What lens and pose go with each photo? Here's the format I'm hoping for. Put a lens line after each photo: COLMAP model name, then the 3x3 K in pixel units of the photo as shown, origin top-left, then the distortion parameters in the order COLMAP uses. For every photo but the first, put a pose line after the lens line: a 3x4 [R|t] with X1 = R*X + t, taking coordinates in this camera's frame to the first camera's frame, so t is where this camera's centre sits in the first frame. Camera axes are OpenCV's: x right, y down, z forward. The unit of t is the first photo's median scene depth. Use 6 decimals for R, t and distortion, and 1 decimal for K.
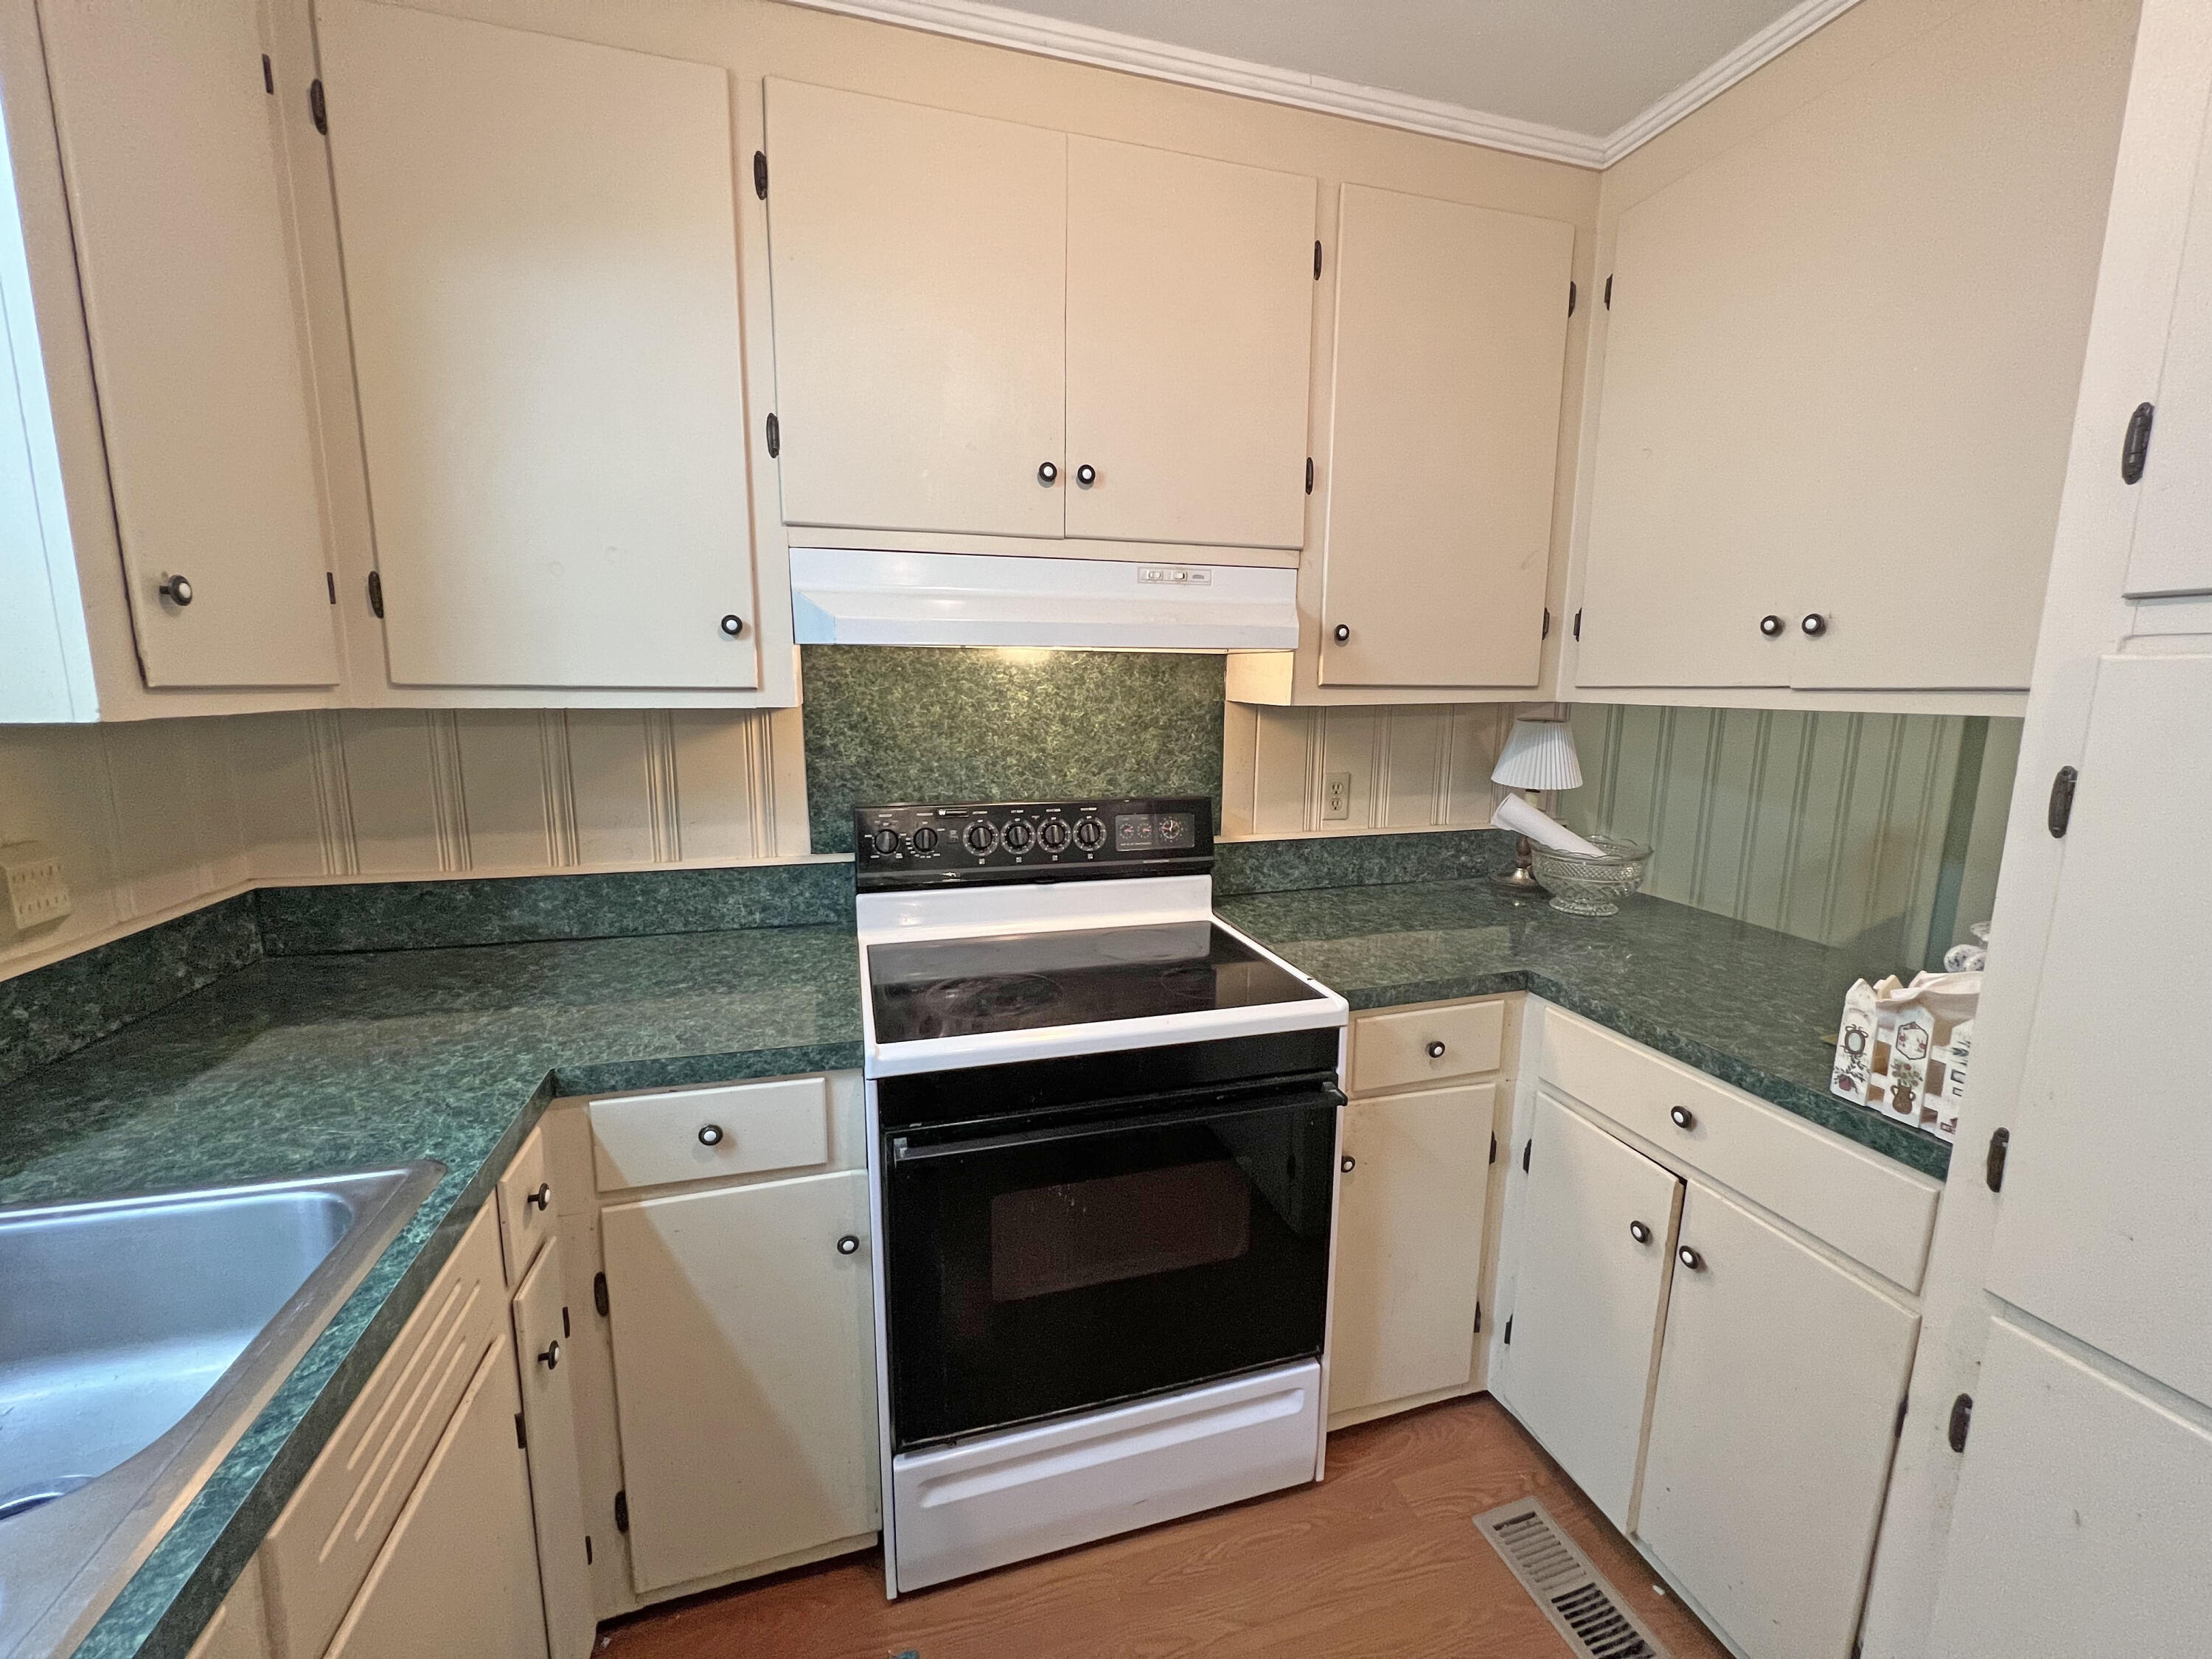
lens RADIAL K [[891.7, 0, 1106.0], [0, 891.7, 829.5], [0, 0, 1]] dist [0.000705, 0.000165]
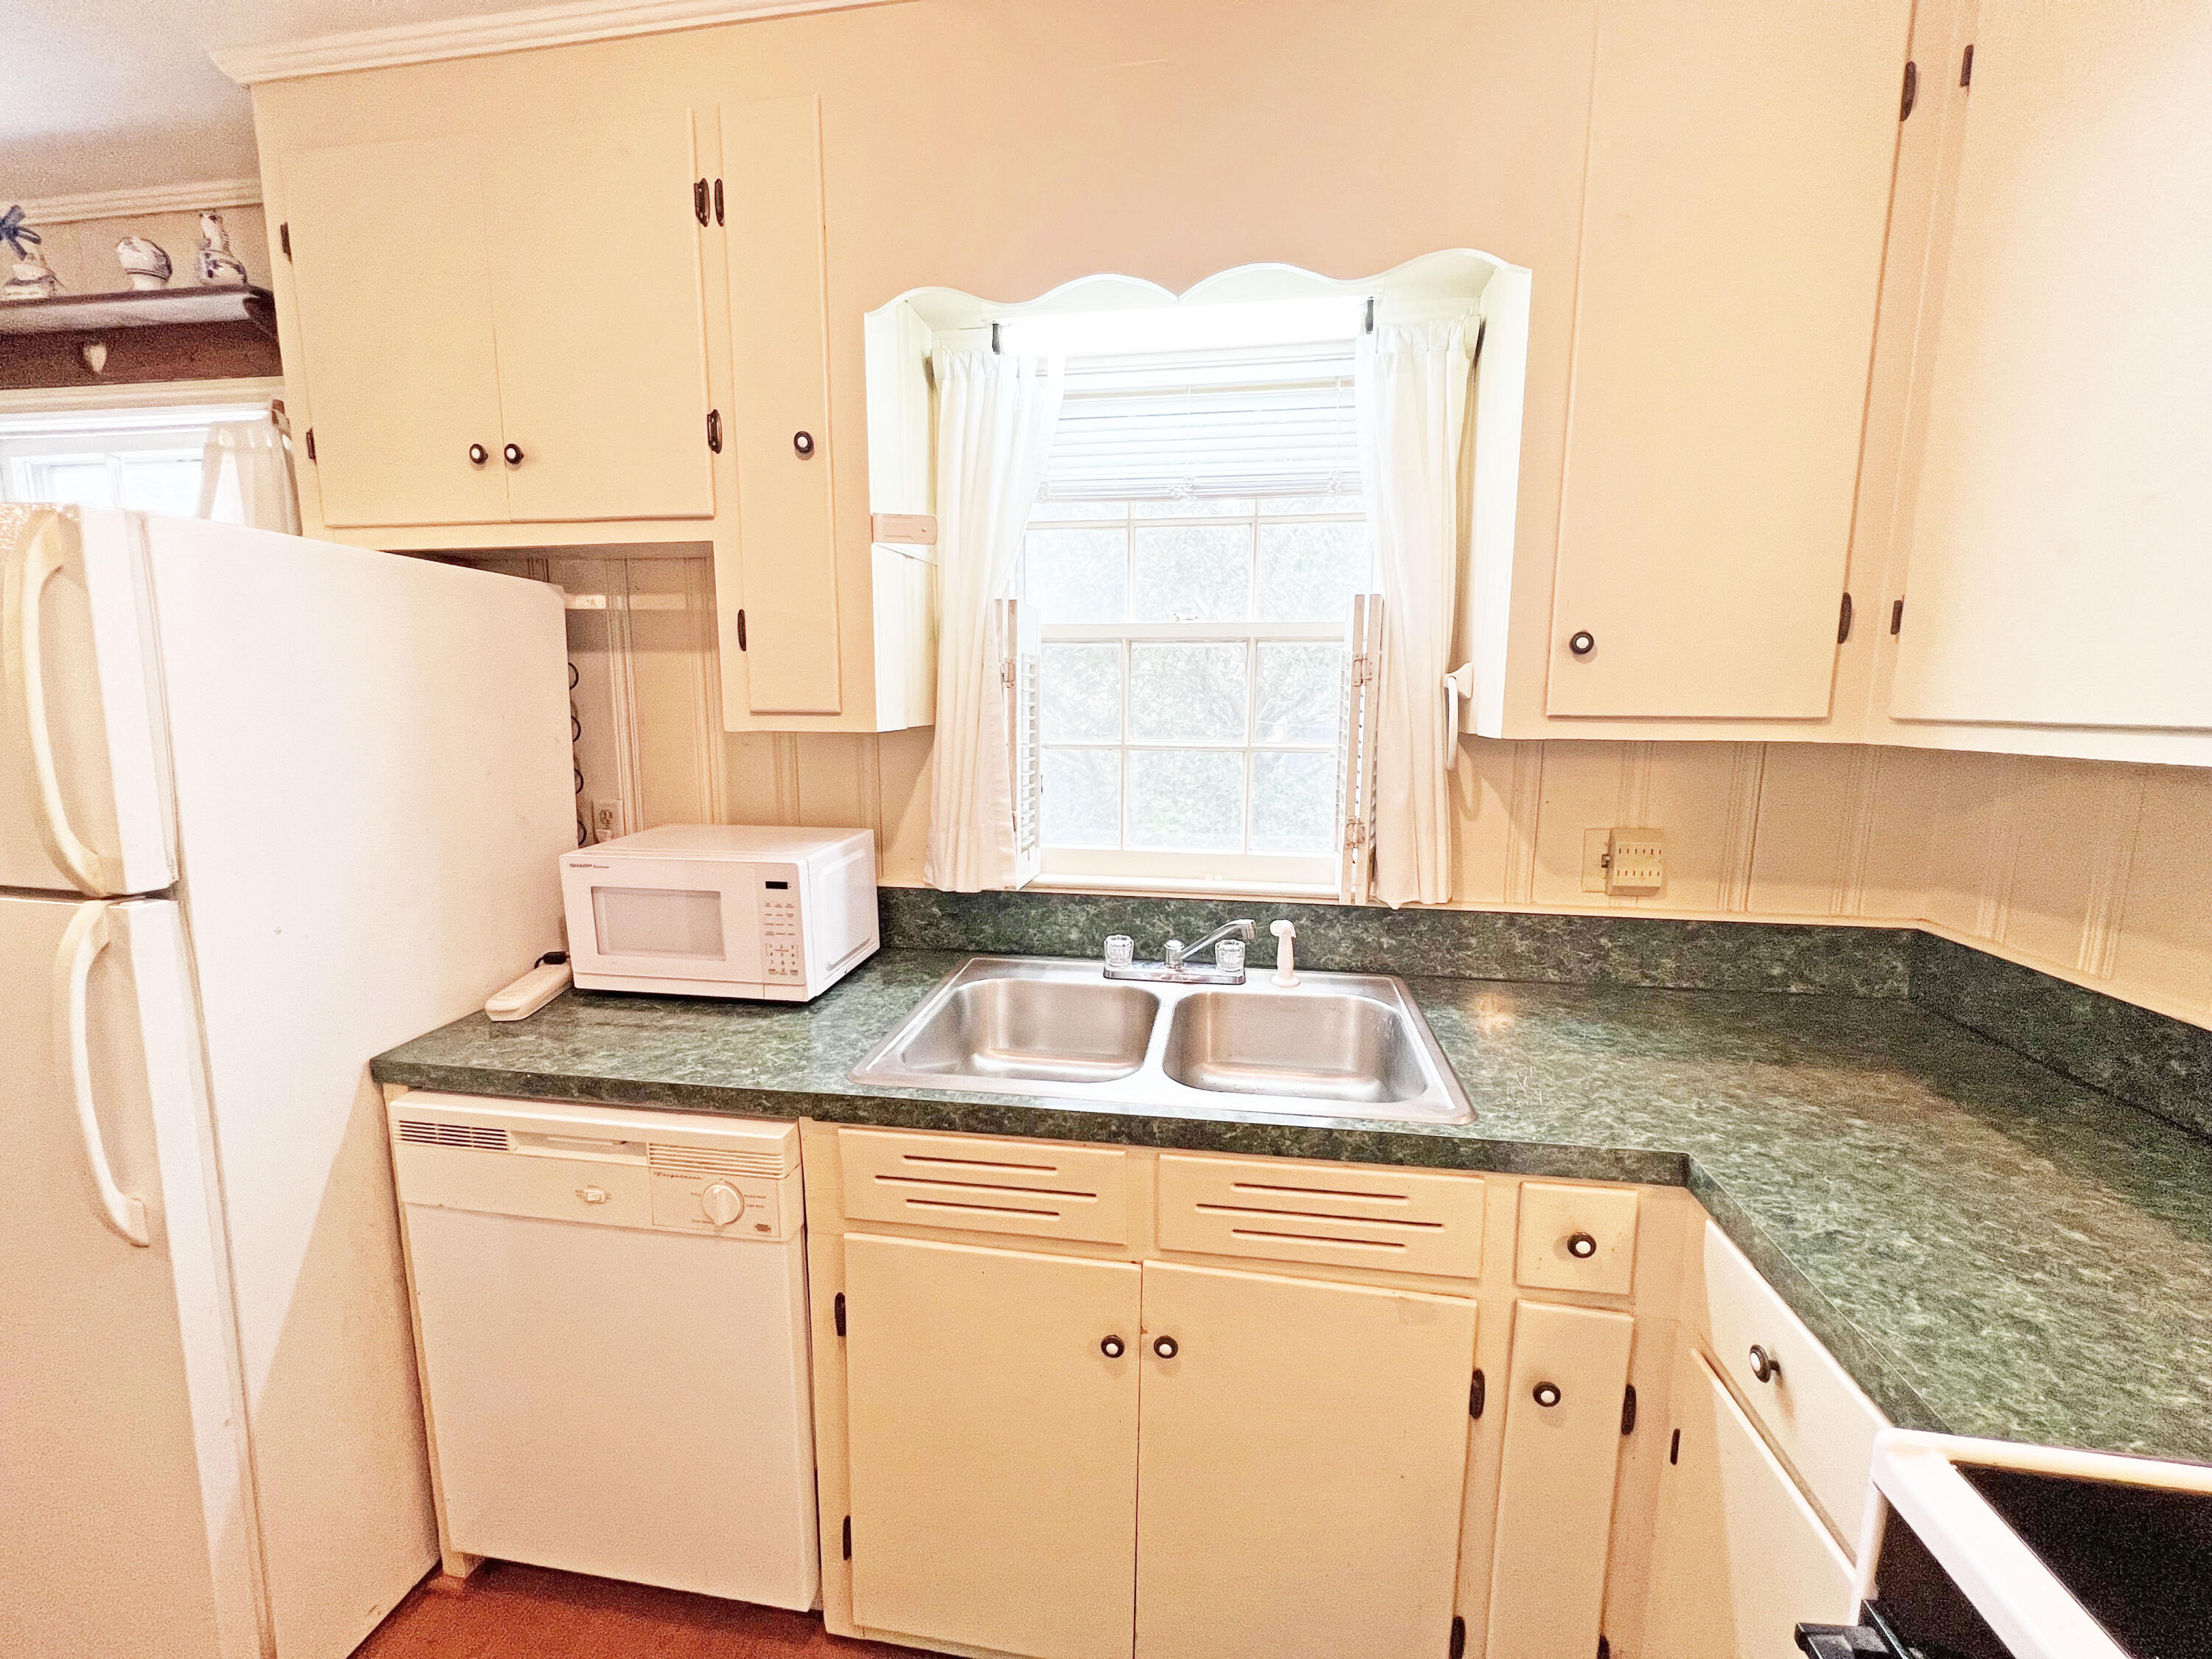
lens RADIAL K [[891.7, 0, 1106.0], [0, 891.7, 829.5], [0, 0, 1]] dist [0.000705, 0.000165]
pose [[-0.431344, 0.116617, -0.894619, 0.341024], [-0.162243, 0.965418, 0.204072, -0.114467], [0.887479, 0.233171, -0.397507, 0.719523]]
